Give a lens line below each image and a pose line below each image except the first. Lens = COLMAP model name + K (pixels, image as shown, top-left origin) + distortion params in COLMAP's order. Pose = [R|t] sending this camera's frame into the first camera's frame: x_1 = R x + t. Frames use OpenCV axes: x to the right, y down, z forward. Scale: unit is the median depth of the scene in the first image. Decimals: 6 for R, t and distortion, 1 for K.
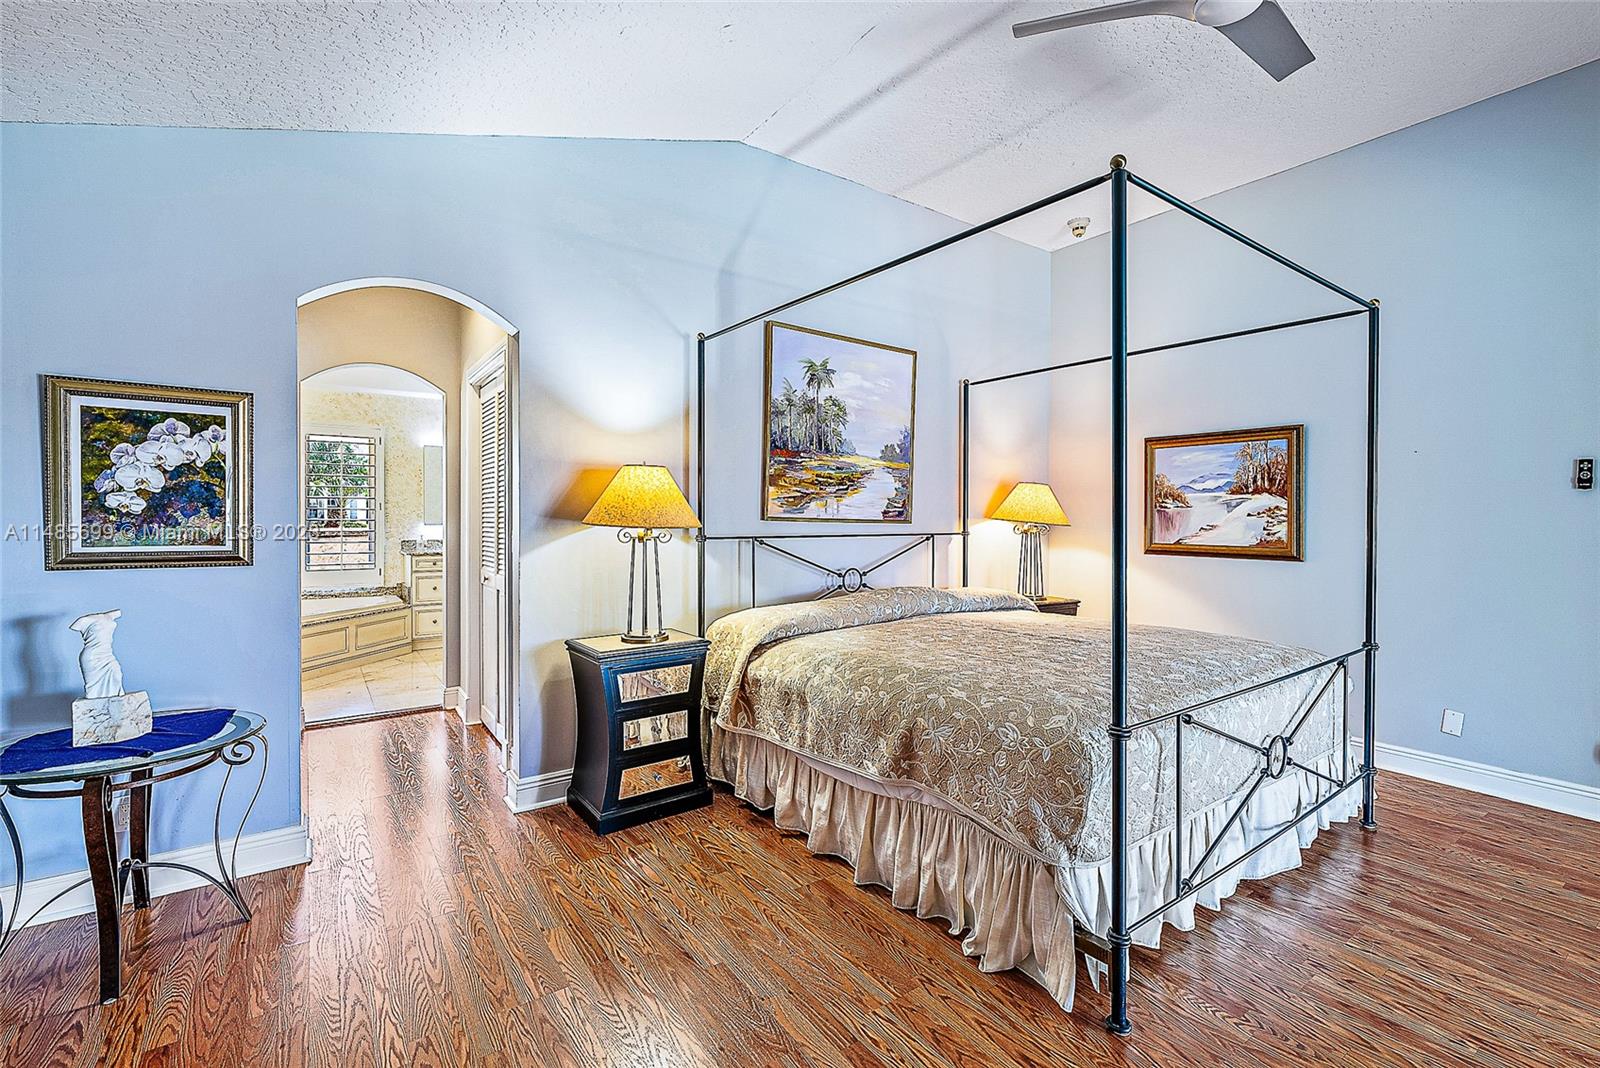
lens RADIAL K [[675.3, 0, 786.8], [0, 675.3, 520.4], [0, 0, 1]] dist [-0.012410, 0.000025]
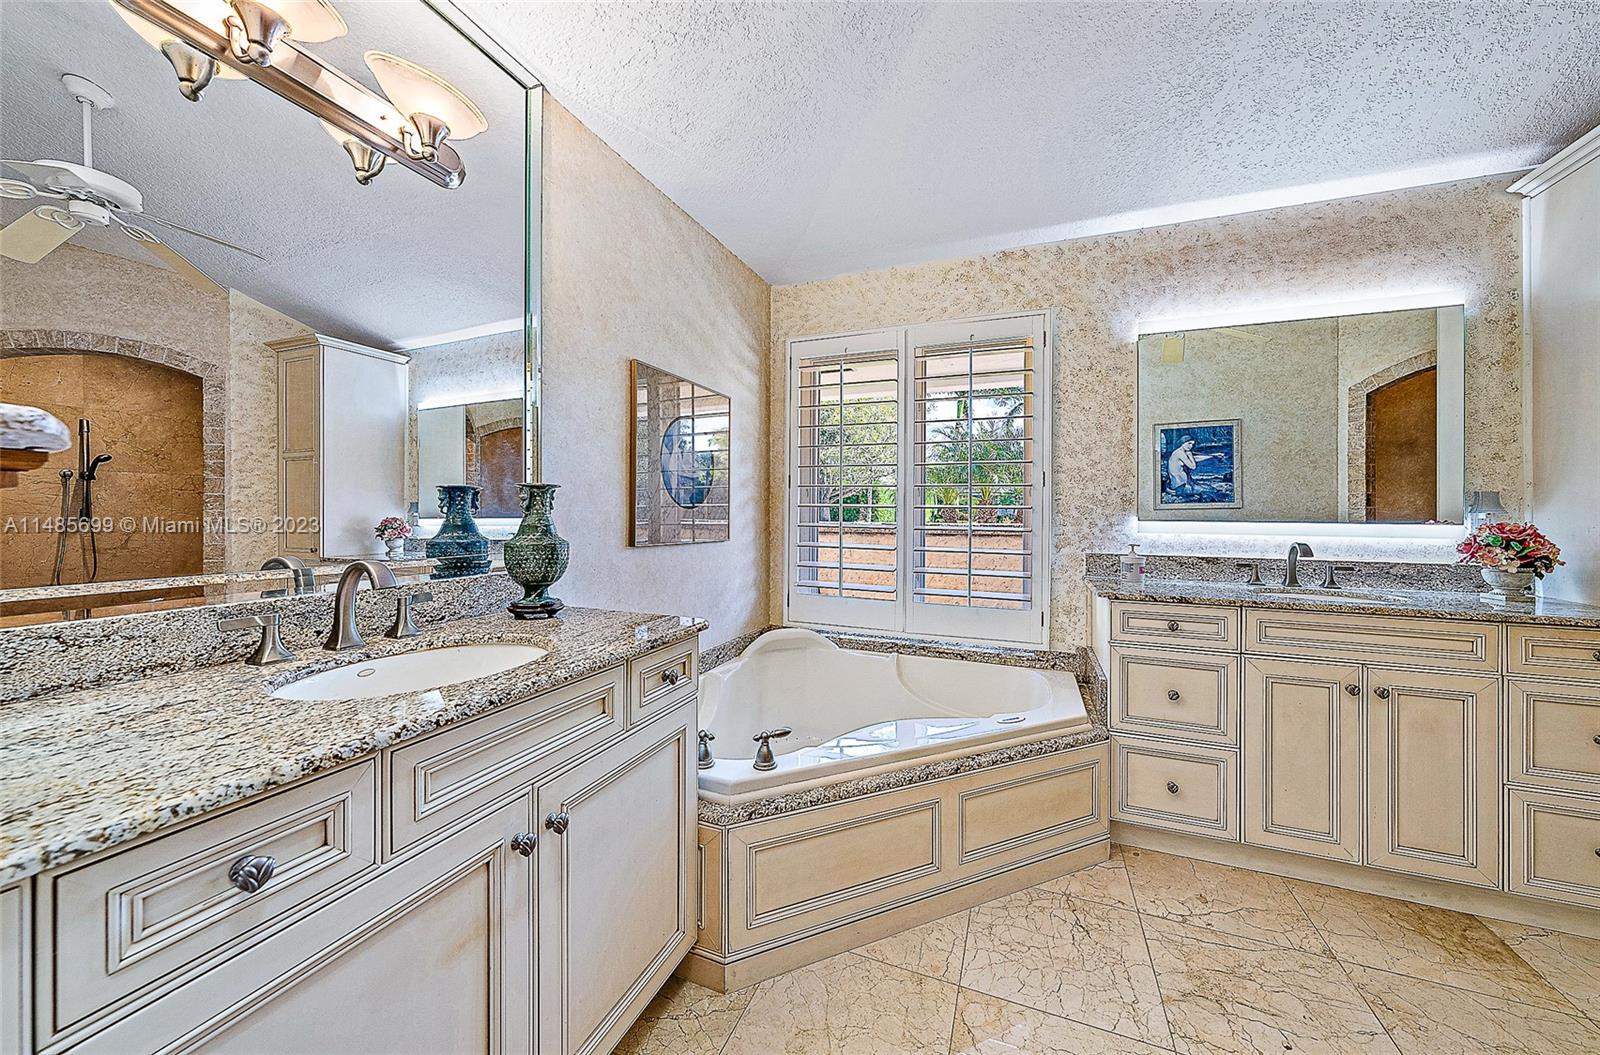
lens RADIAL K [[553.1, 0, 818.1], [0, 553.1, 509.2], [0, 0, 1]] dist [0.000654, 0.000039]
pose [[0.558444, -0.000494, -0.829542, -0.385424], [-0.011202, 0.999904, -0.008137, 0.005202], [0.829467, 0.013837, 0.558385, 0.677086]]
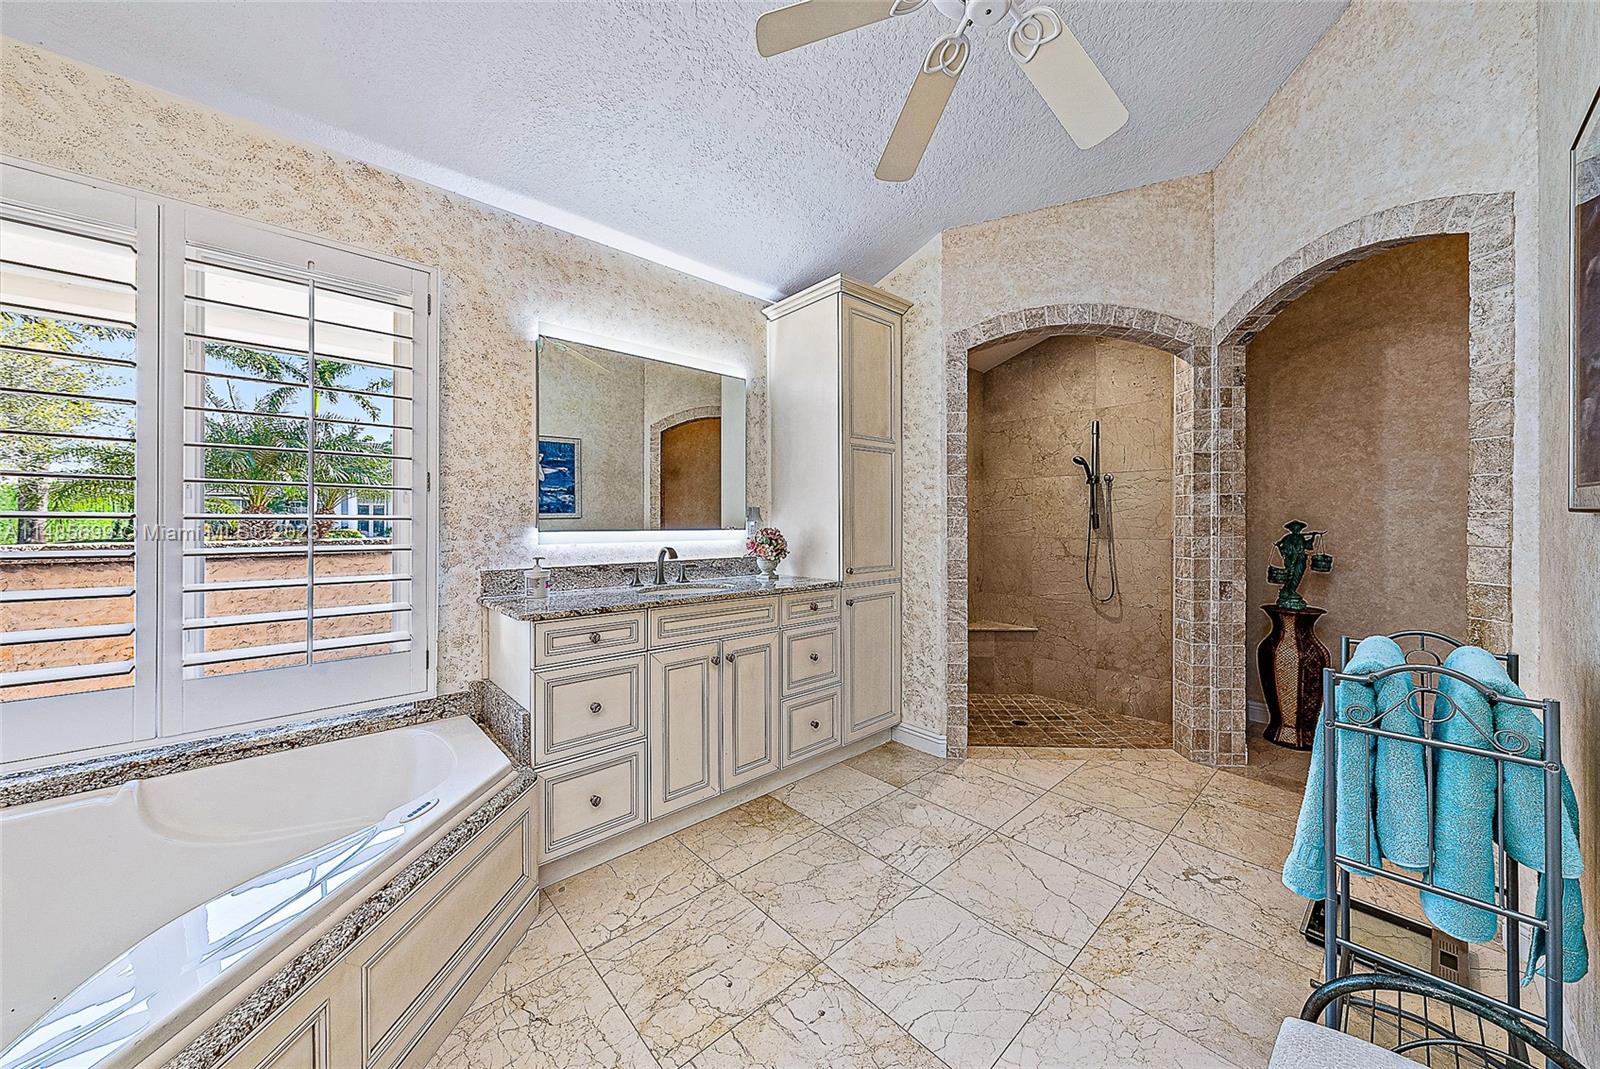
lens RADIAL K [[548.6, 0, 800.7], [0, 548.6, 520.6], [0, 0, 1]] dist [-0.001591, 0.000099]
pose [[0.992204, -0.002621, 0.124596, -0.454407], [0.003806, 0.999950, -0.009277, 0.004192], [-0.124565, 0.009679, 0.992164, 0.698853]]
